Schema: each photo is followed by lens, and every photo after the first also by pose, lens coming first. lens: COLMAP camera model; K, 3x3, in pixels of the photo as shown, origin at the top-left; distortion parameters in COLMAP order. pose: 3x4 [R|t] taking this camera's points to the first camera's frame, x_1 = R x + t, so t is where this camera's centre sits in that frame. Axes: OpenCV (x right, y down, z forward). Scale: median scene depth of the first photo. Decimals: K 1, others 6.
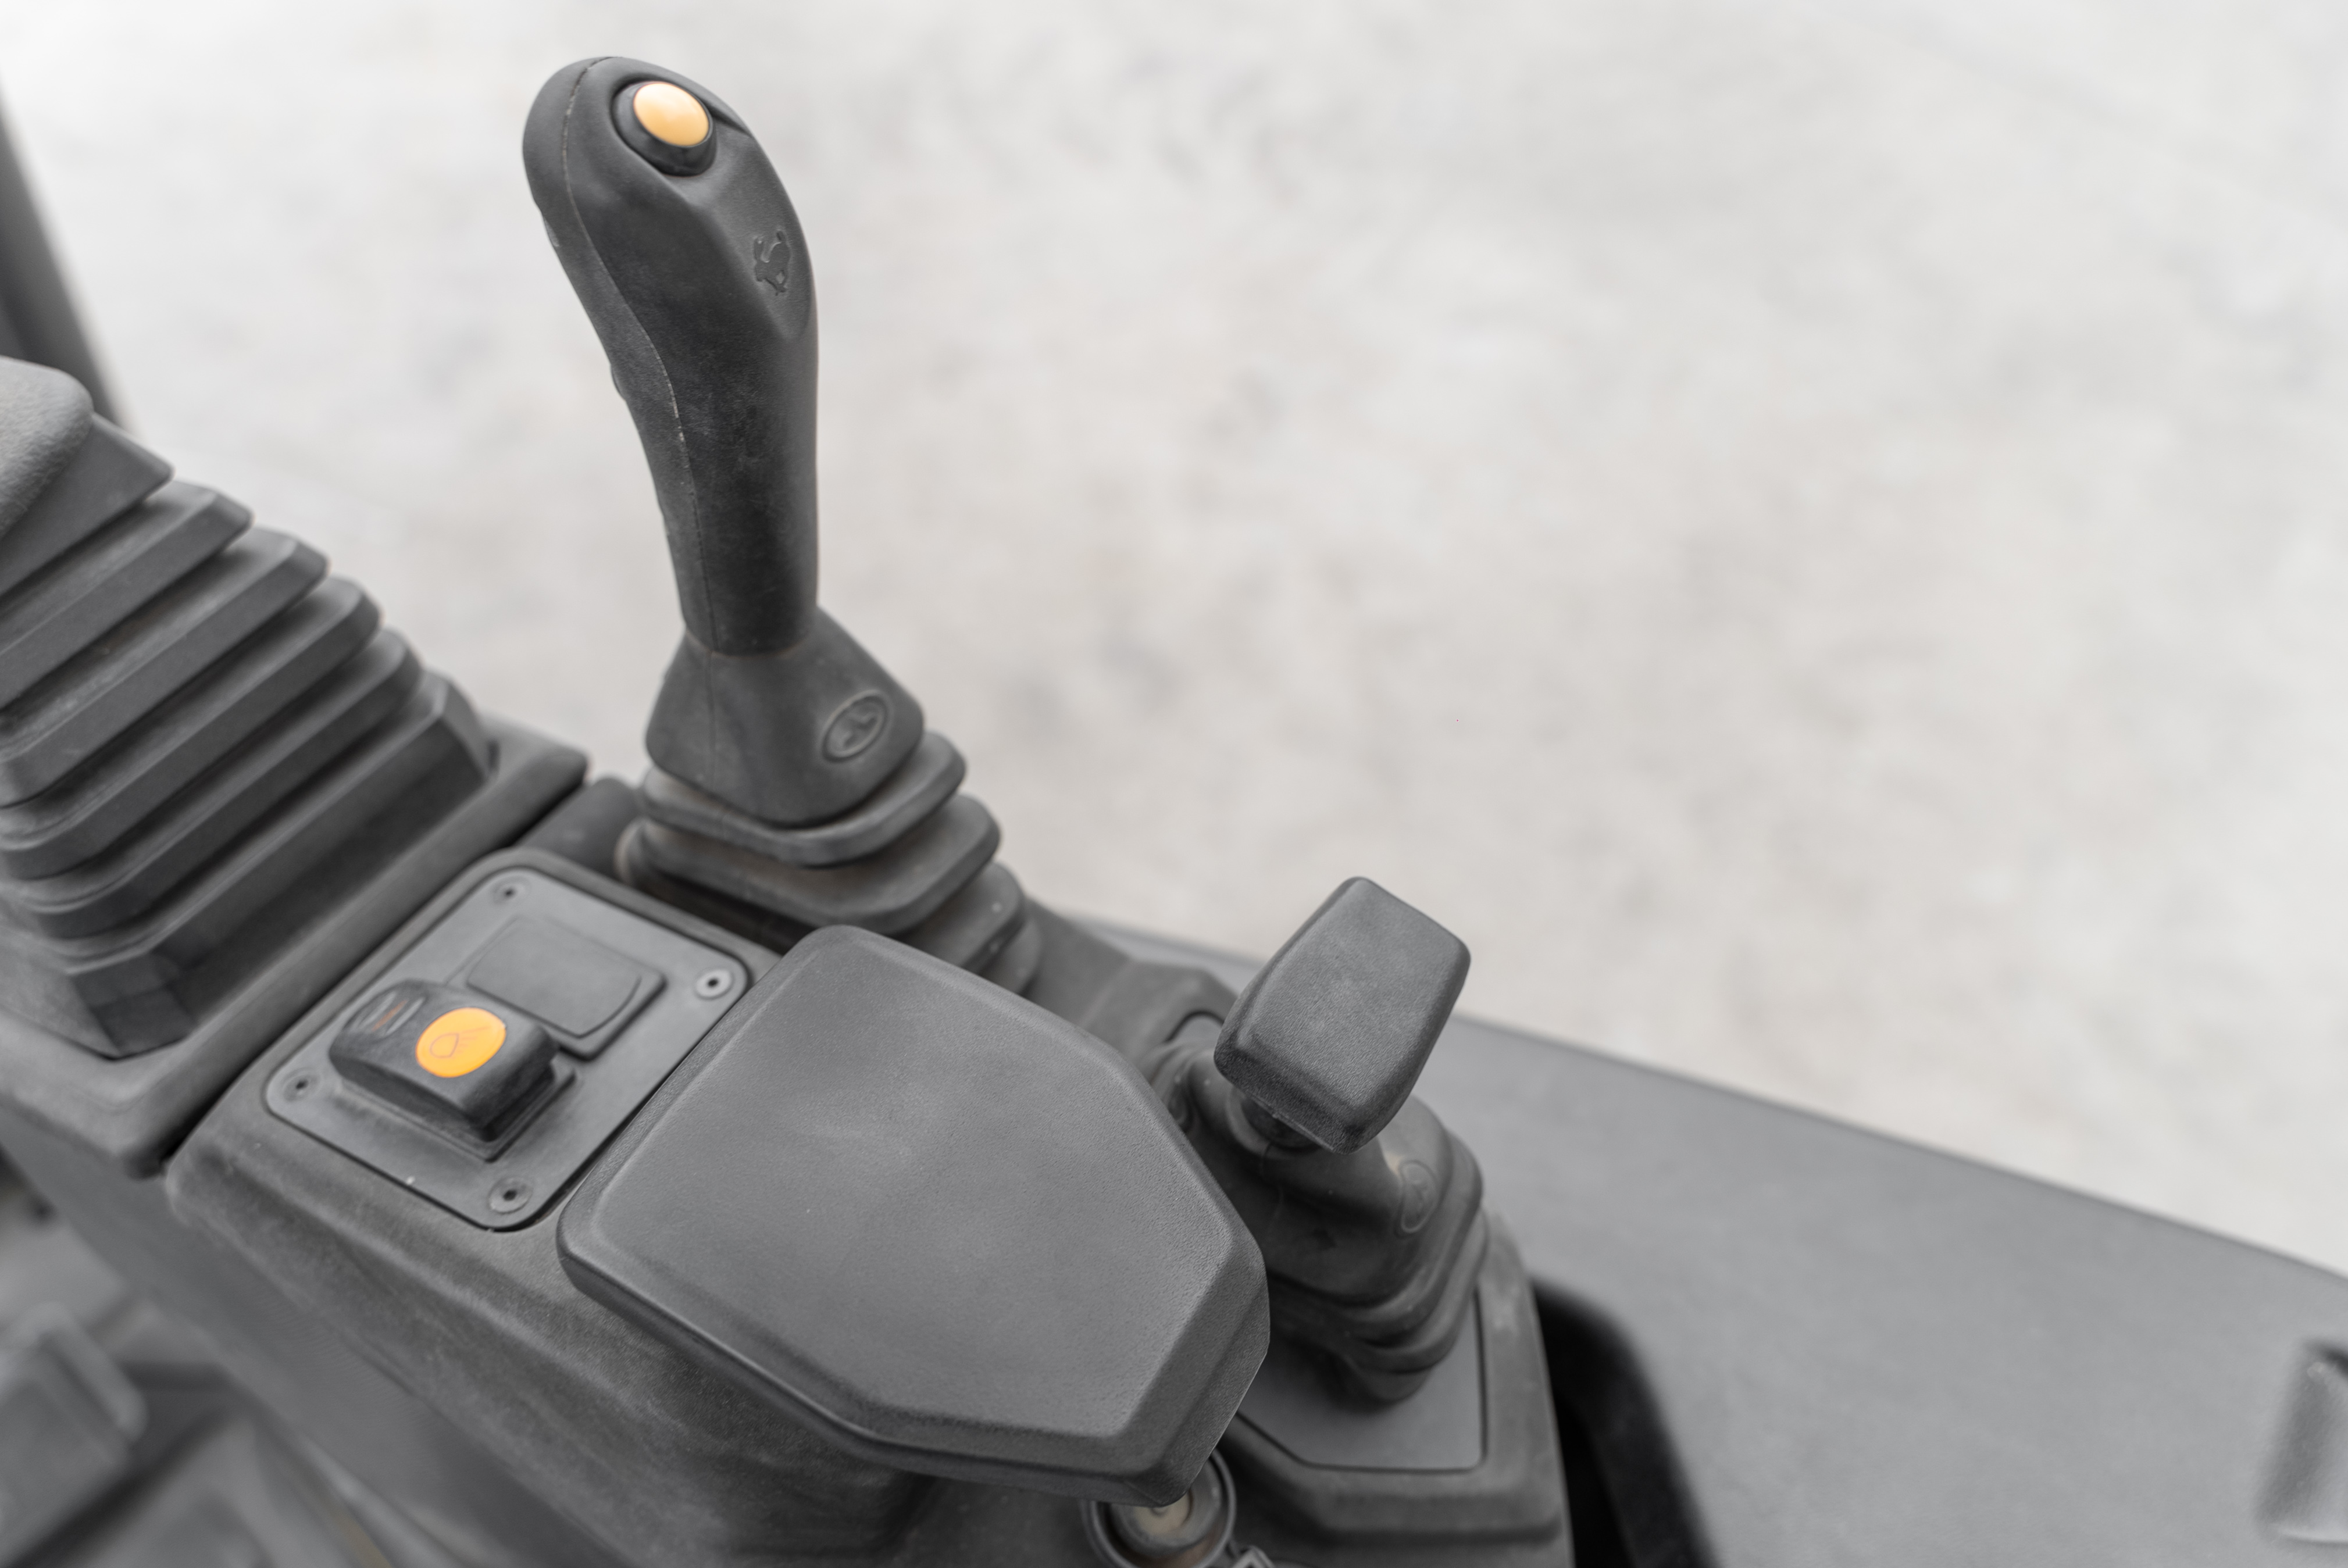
lens RADIAL K [[1855.7, 0, 1175.4], [0, 1855.7, 917.9], [0, 0, 1]] dist [0.003772, -0.003170]
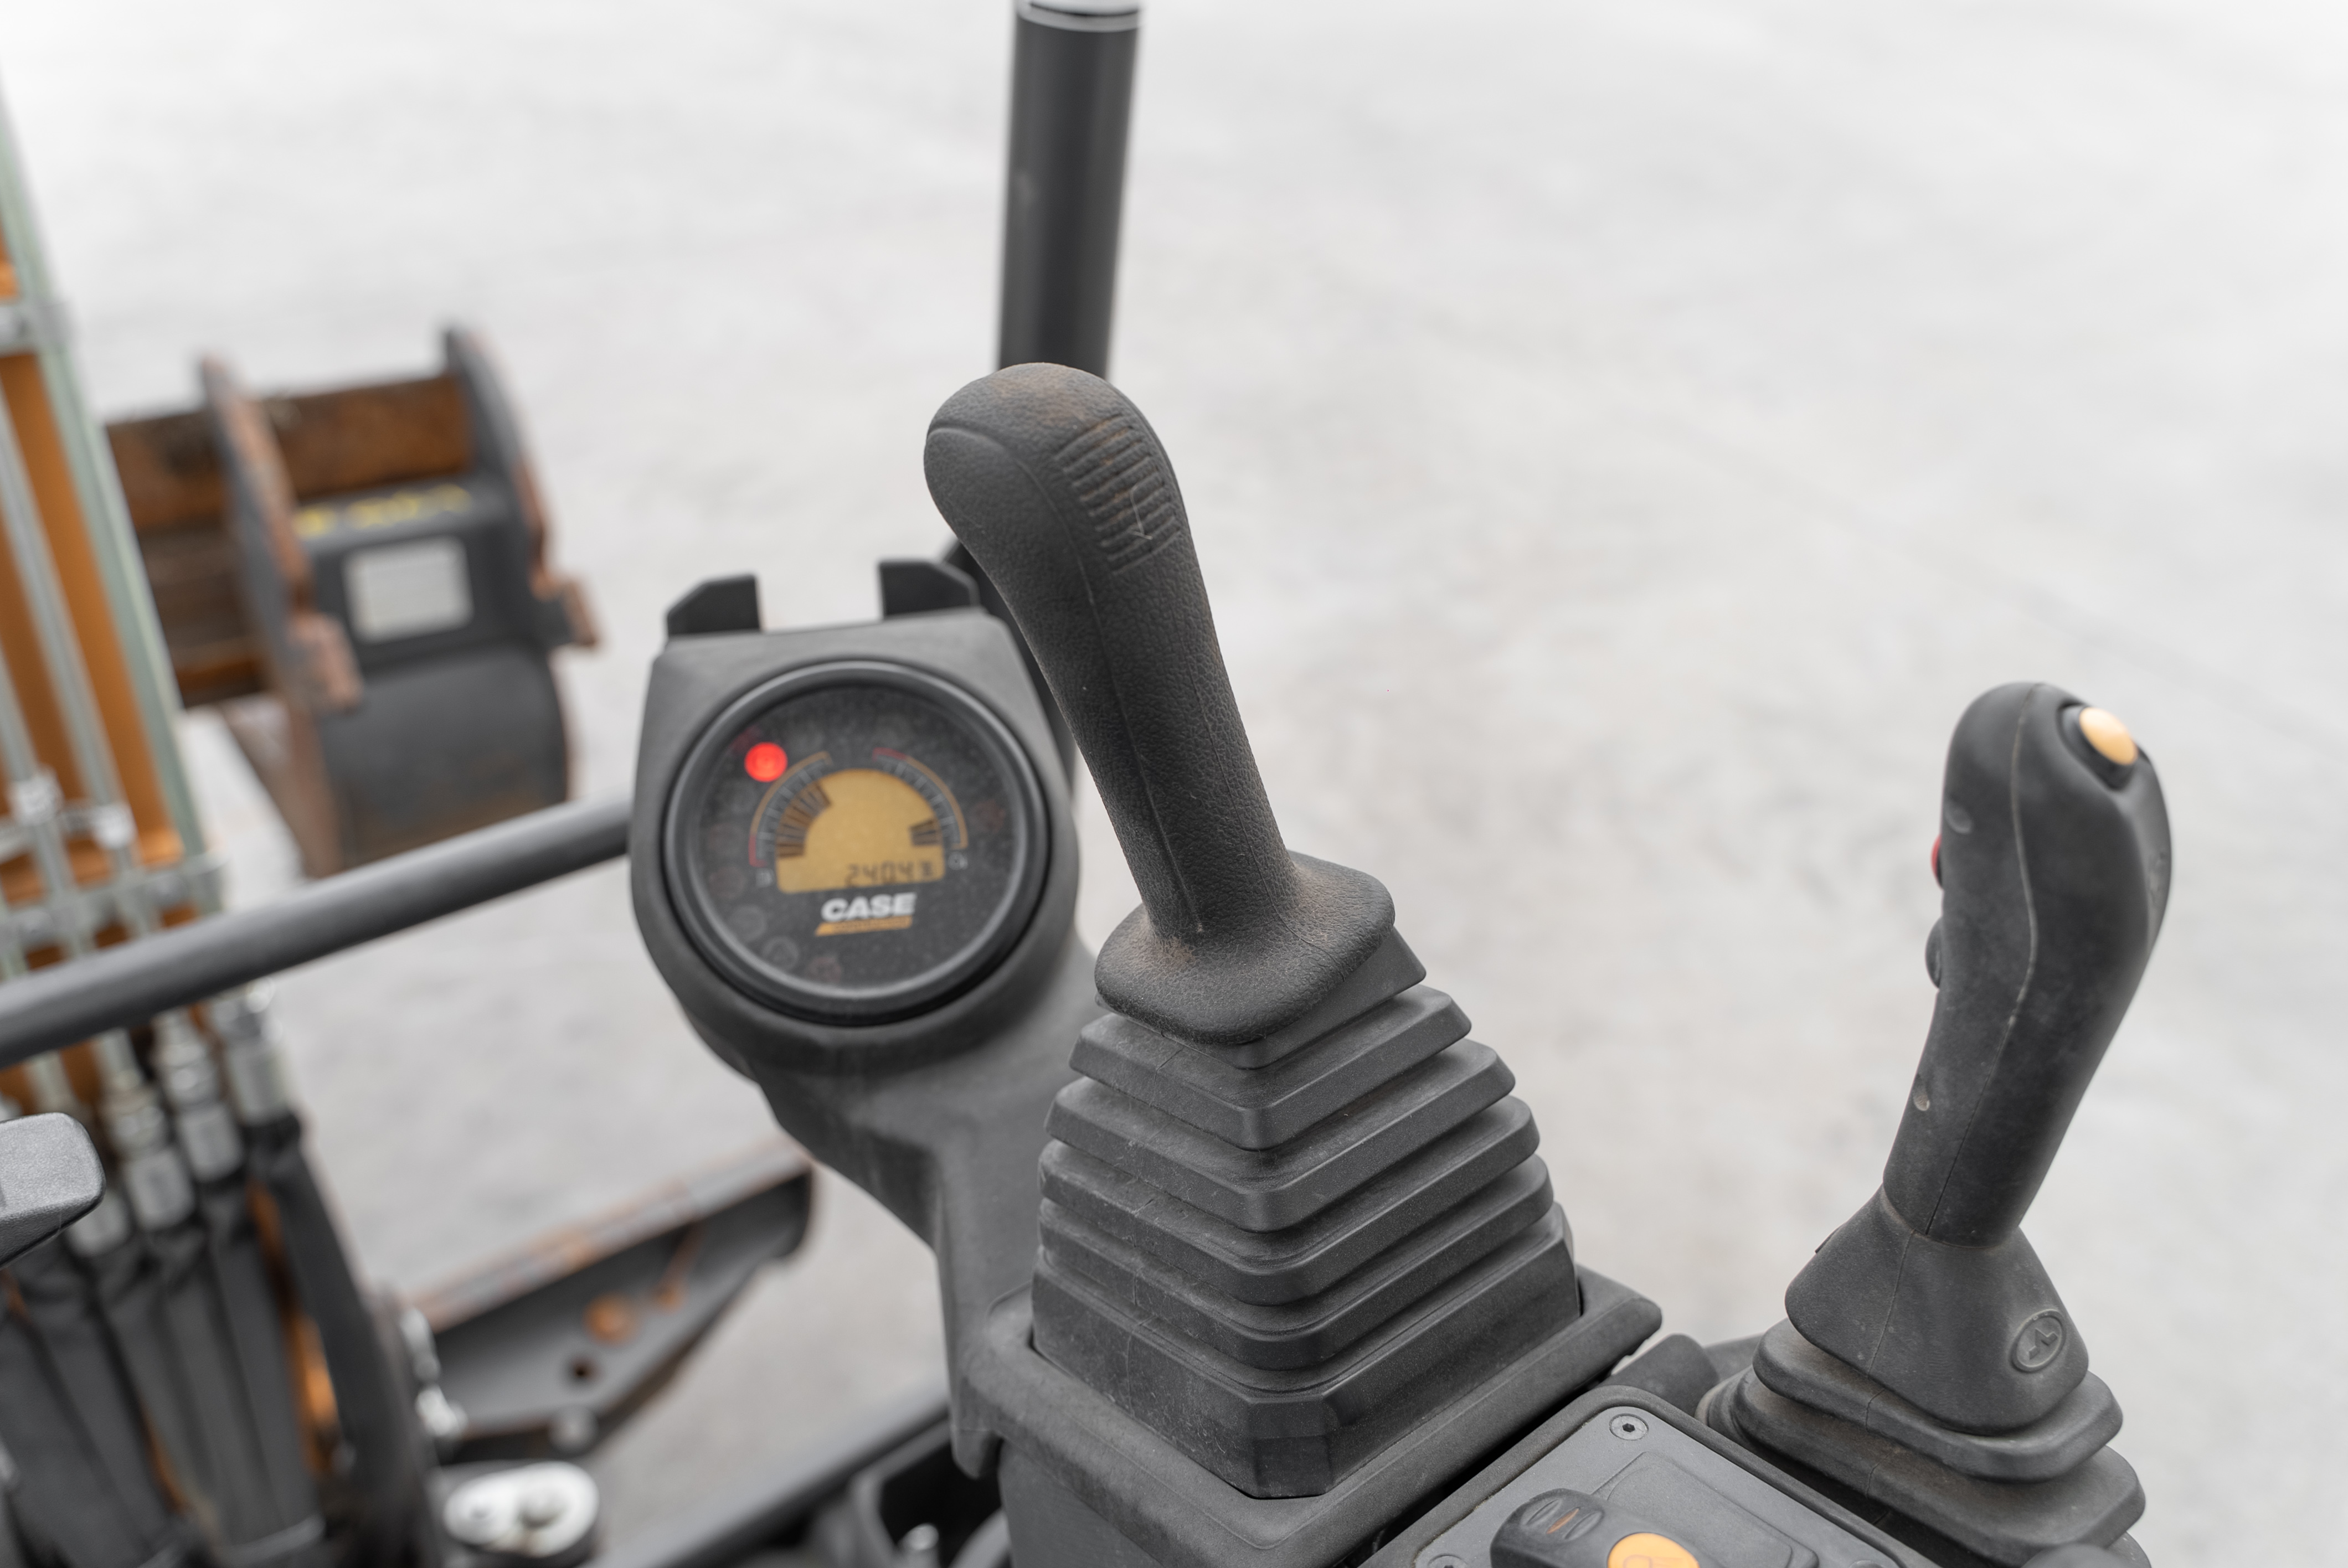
lens RADIAL K [[1855.7, 0, 1175.4], [0, 1855.7, 917.9], [0, 0, 1]] dist [0.003772, -0.003170]
pose [[0.940633, 0.159089, -0.299834, -0.344490], [-0.251360, 0.920109, -0.300363, 0.097682], [0.228095, 0.357897, 0.905473, -0.049117]]
